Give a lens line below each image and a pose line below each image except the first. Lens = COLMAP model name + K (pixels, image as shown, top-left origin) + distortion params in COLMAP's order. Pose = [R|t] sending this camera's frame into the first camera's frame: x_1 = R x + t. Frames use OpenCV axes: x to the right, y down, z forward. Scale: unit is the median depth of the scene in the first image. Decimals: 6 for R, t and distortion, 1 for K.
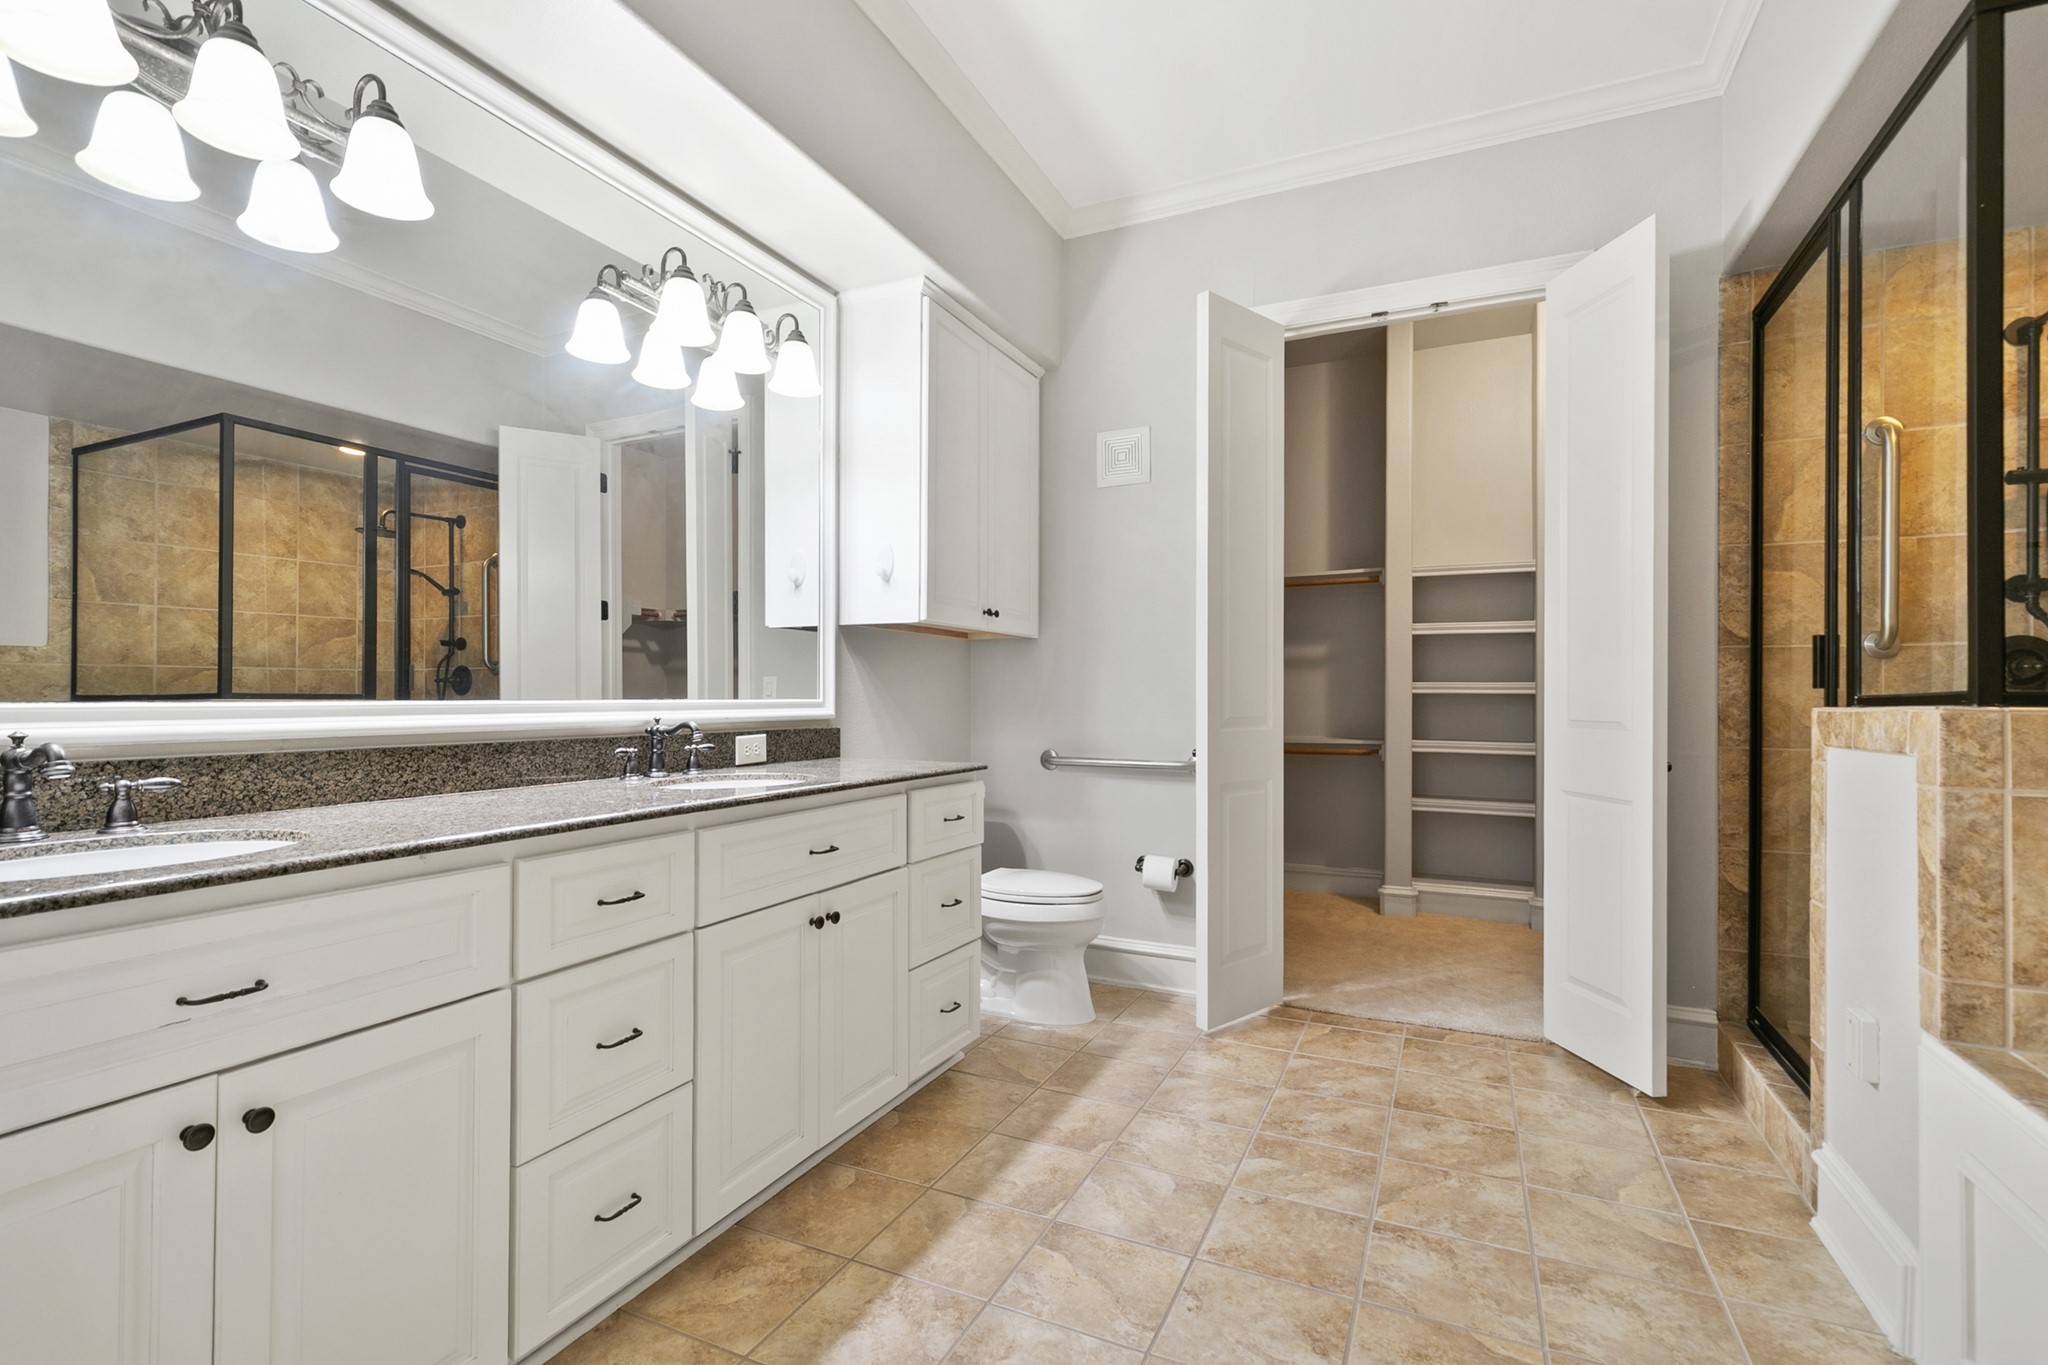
lens RADIAL K [[936.3, 0, 1011.2], [0, 936.3, 687.2], [0, 0, 1]] dist [0.010088, -0.000090]
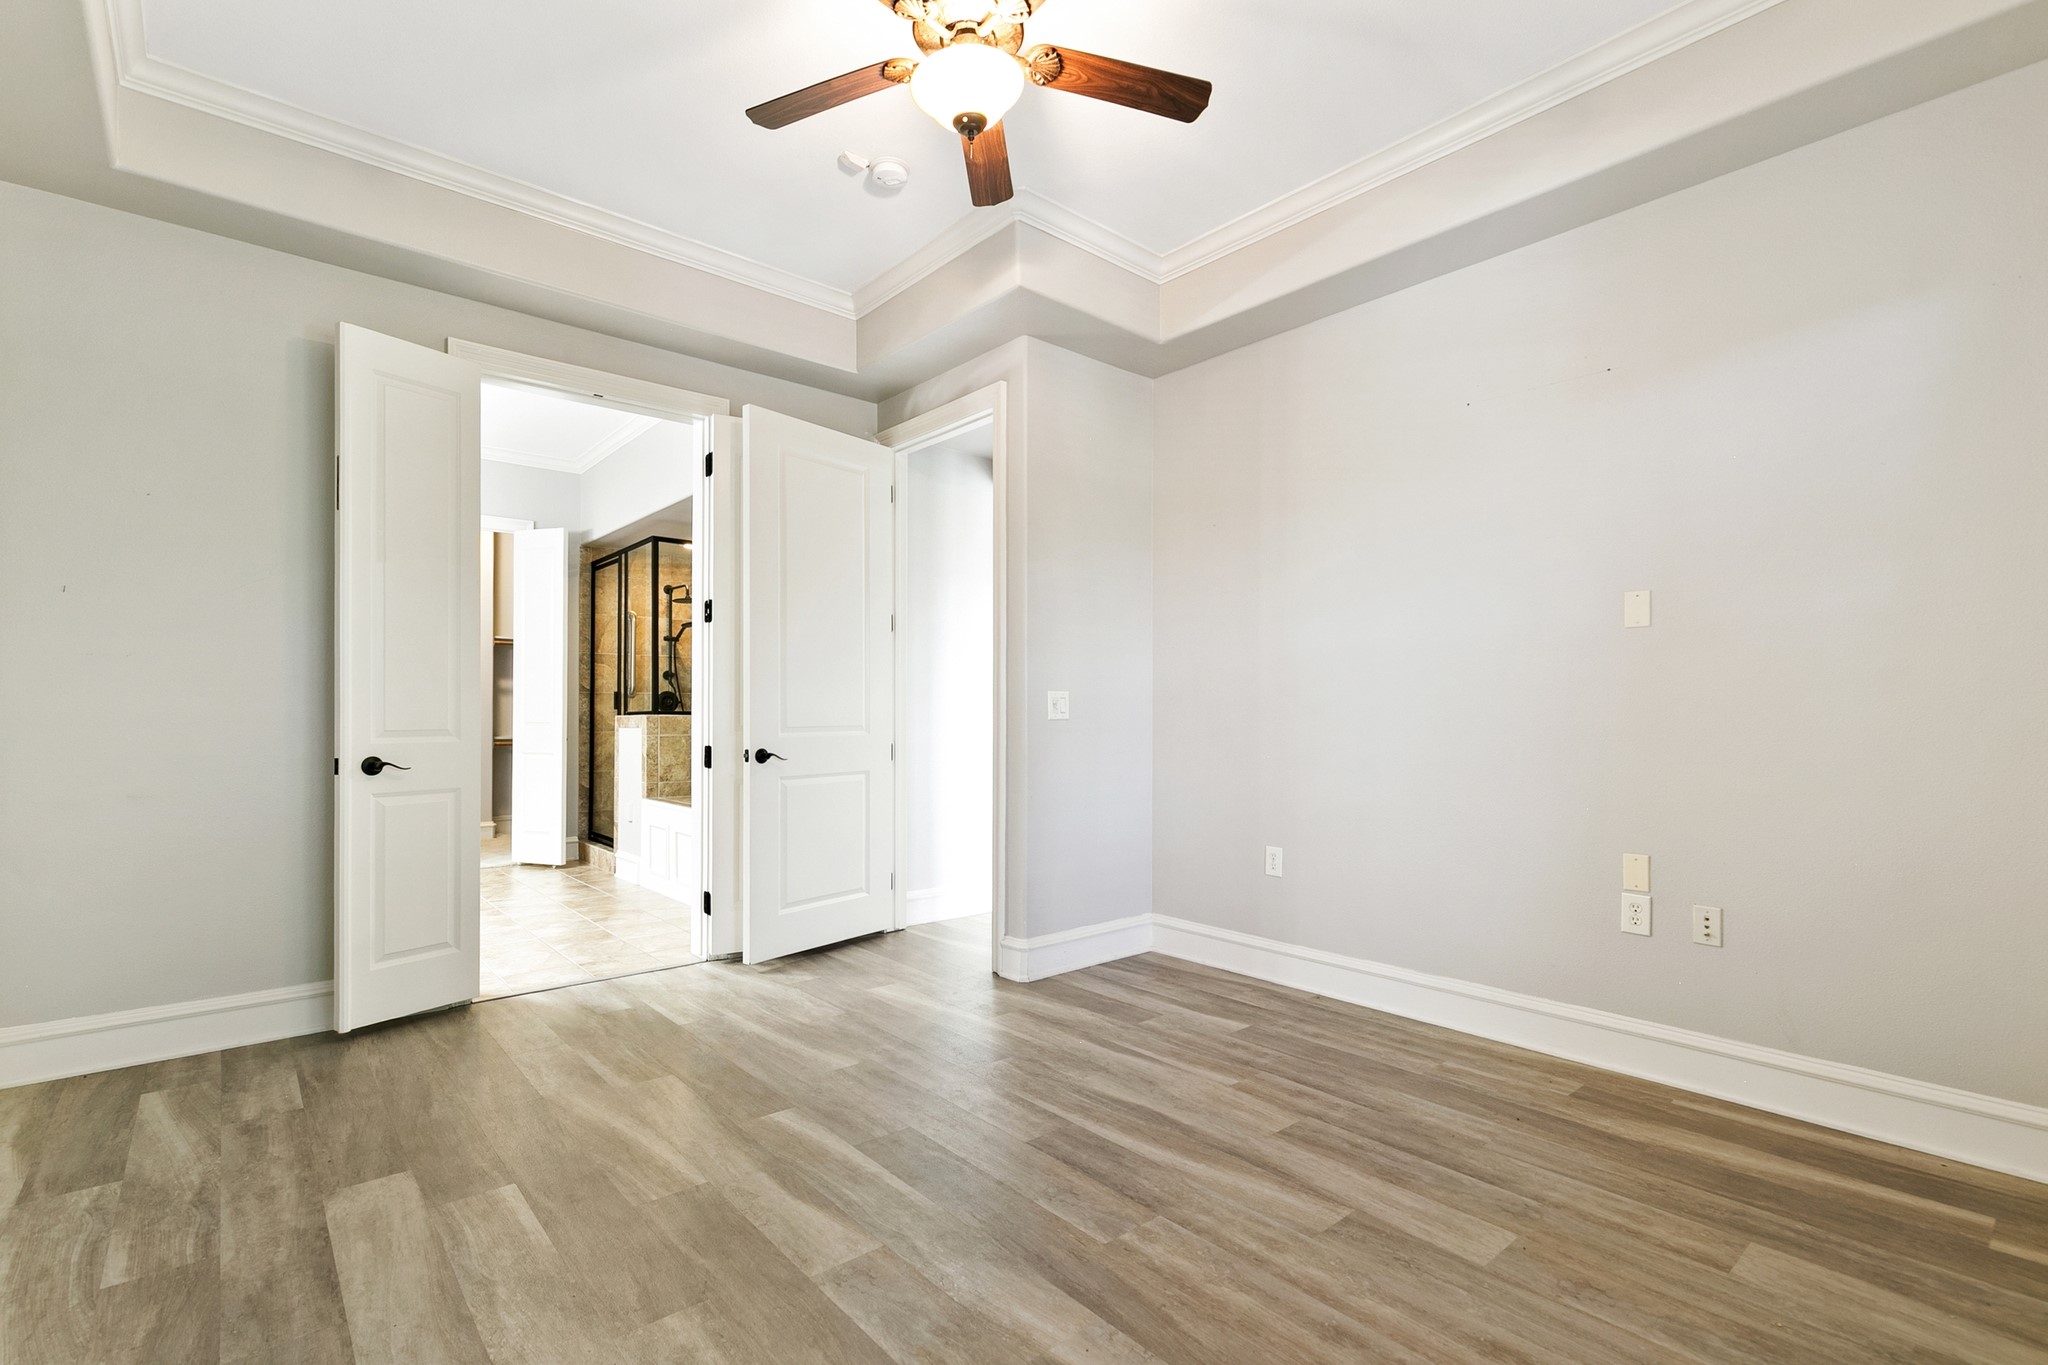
lens RADIAL K [[936.3, 0, 1011.2], [0, 936.3, 687.2], [0, 0, 1]] dist [0.010088, -0.000090]
pose [[0.409053, 0.010036, 0.912456, -1.118021], [0.002598, 0.999923, -0.012162, -0.023970], [-0.912507, 0.007345, 0.408995, -1.131354]]
